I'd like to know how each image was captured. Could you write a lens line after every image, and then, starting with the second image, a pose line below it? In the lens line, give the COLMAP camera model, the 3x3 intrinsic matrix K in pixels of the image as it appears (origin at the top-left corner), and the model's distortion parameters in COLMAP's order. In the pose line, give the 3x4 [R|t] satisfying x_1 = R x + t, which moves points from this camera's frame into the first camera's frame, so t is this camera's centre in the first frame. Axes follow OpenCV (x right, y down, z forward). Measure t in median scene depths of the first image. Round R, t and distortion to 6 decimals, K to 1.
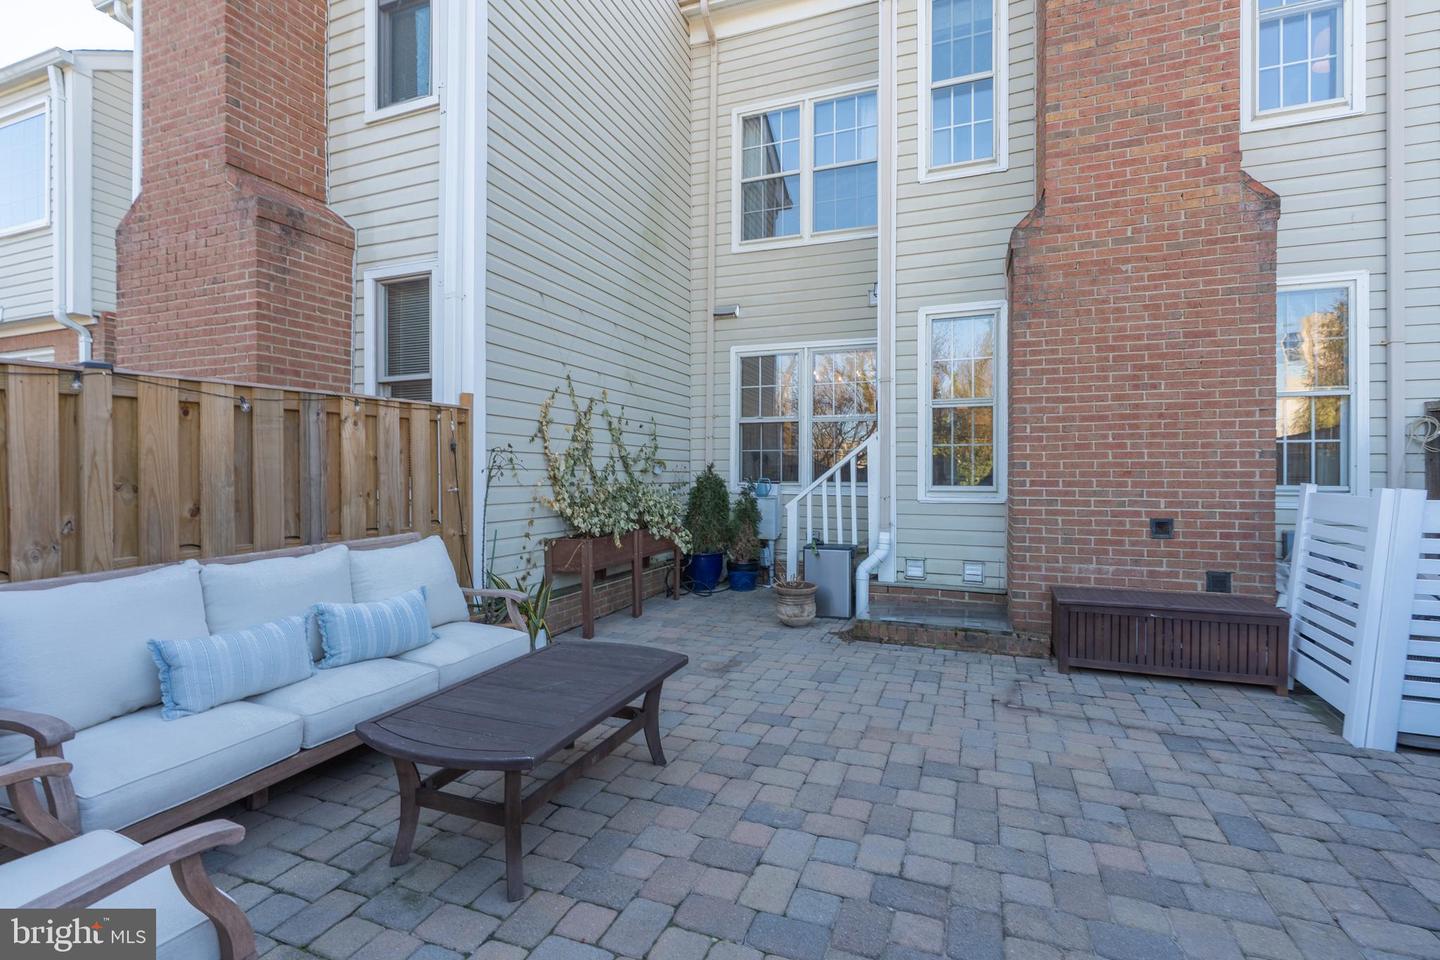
lens RADIAL K [[657.8, 0, 706.2], [0, 657.8, 476.7], [0, 0, 1]] dist [-0.009050, 0.004841]
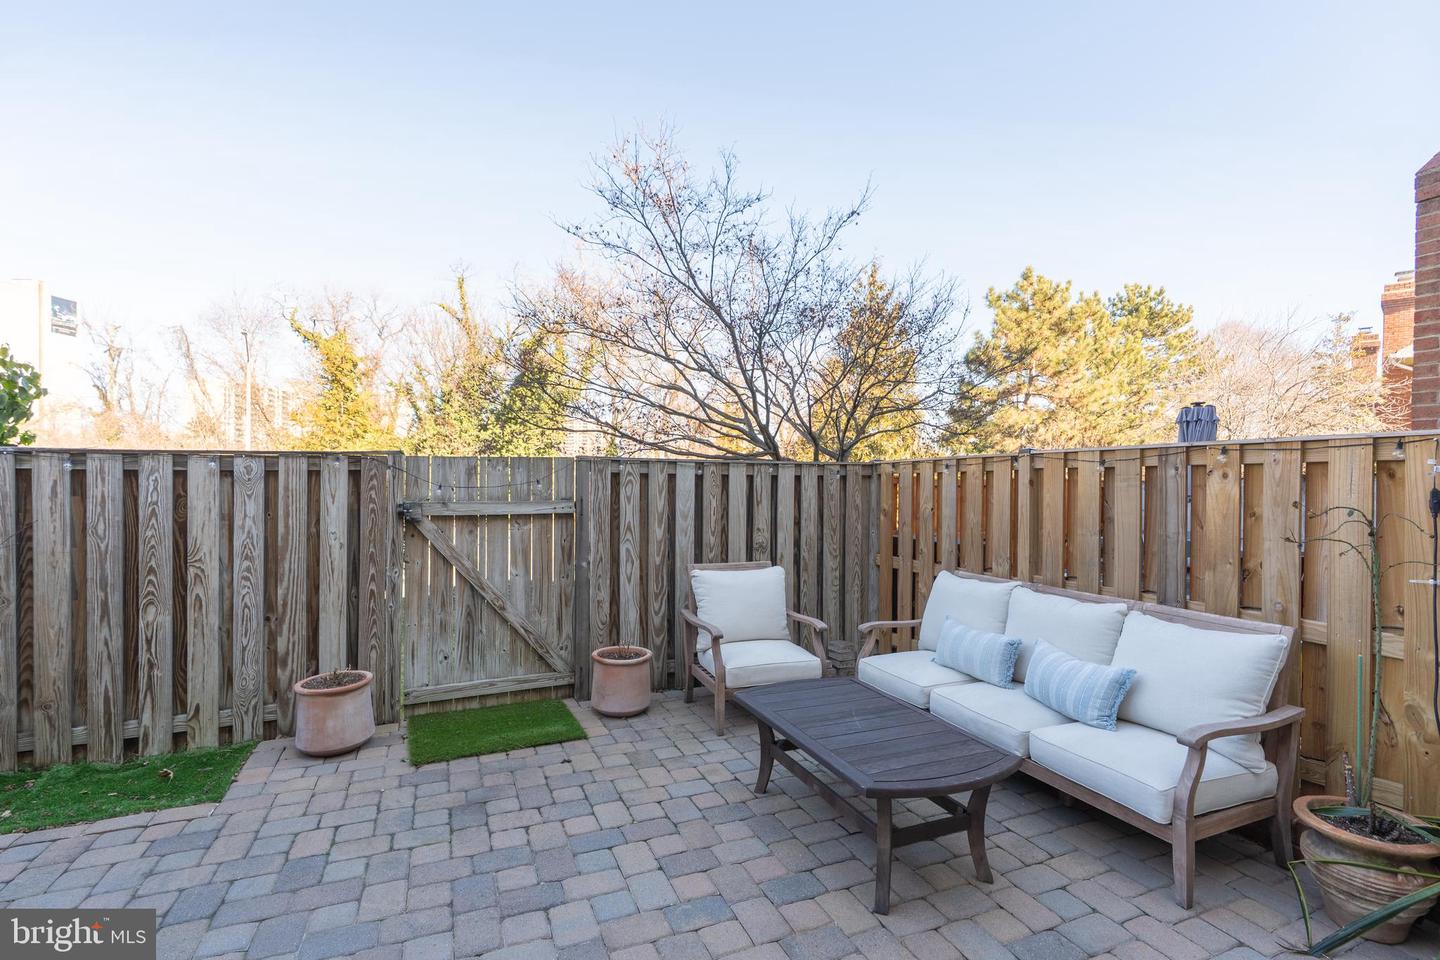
lens RADIAL K [[657.8, 0, 706.2], [0, 657.8, 476.7], [0, 0, 1]] dist [-0.009050, 0.004841]
pose [[-0.710524, -0.020511, -0.703374, 0.386401], [-0.034831, 0.999375, 0.006042, -0.046616], [0.702810, 0.028792, -0.710794, 0.848313]]
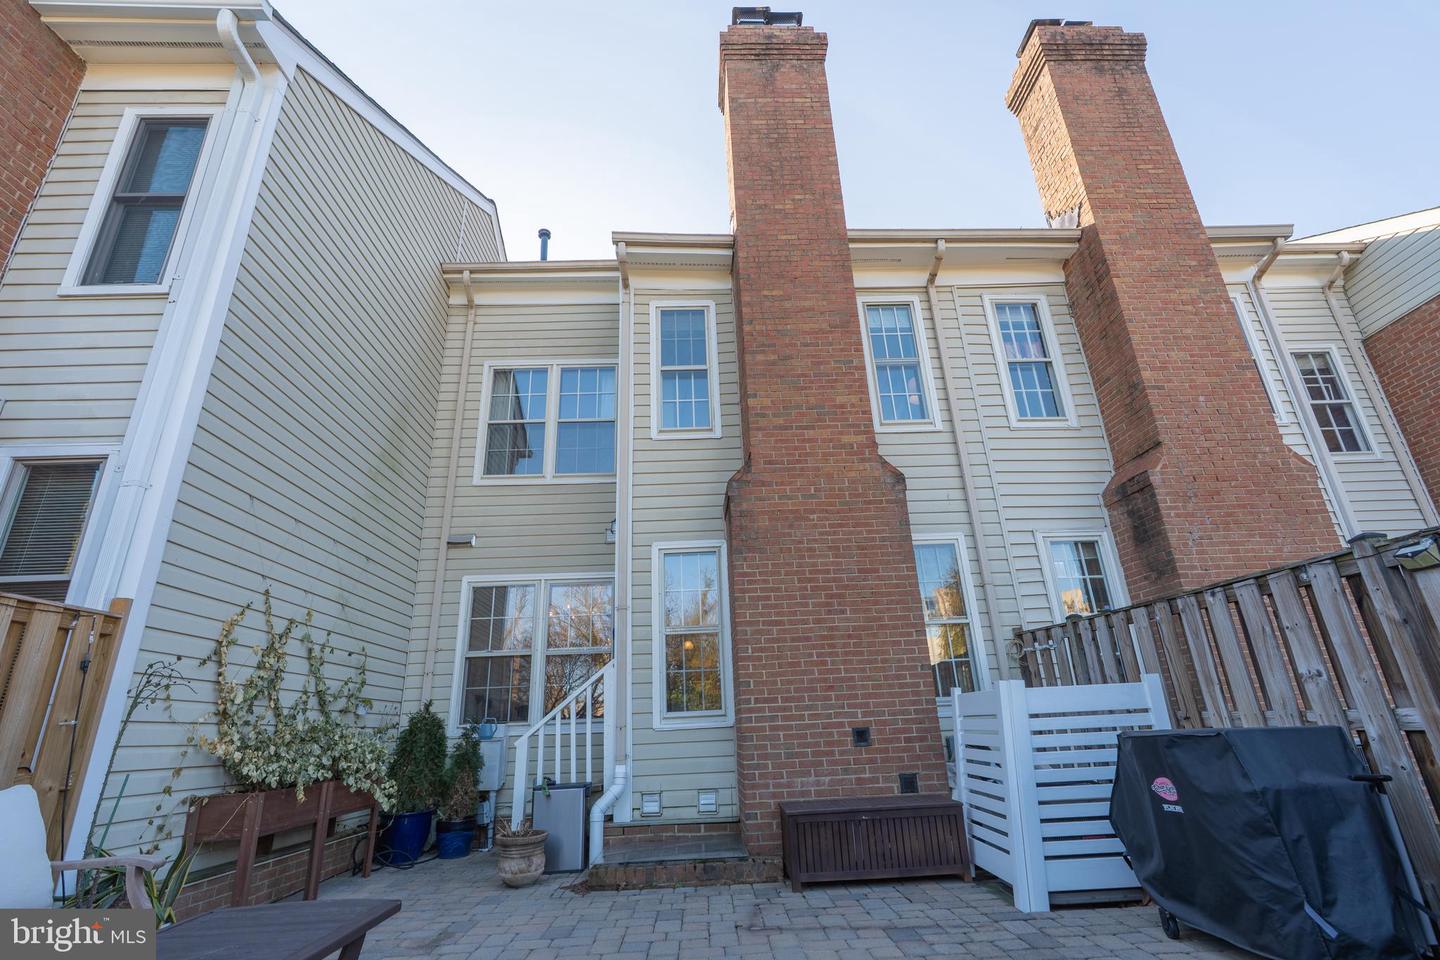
lens RADIAL K [[657.8, 0, 706.2], [0, 657.8, 476.7], [0, 0, 1]] dist [-0.009050, 0.004841]
pose [[0.920942, 0.108042, 0.374423, -0.020242], [0.035406, 0.933628, -0.356491, 0.041379], [-0.388088, 0.341564, 0.855992, -0.016530]]
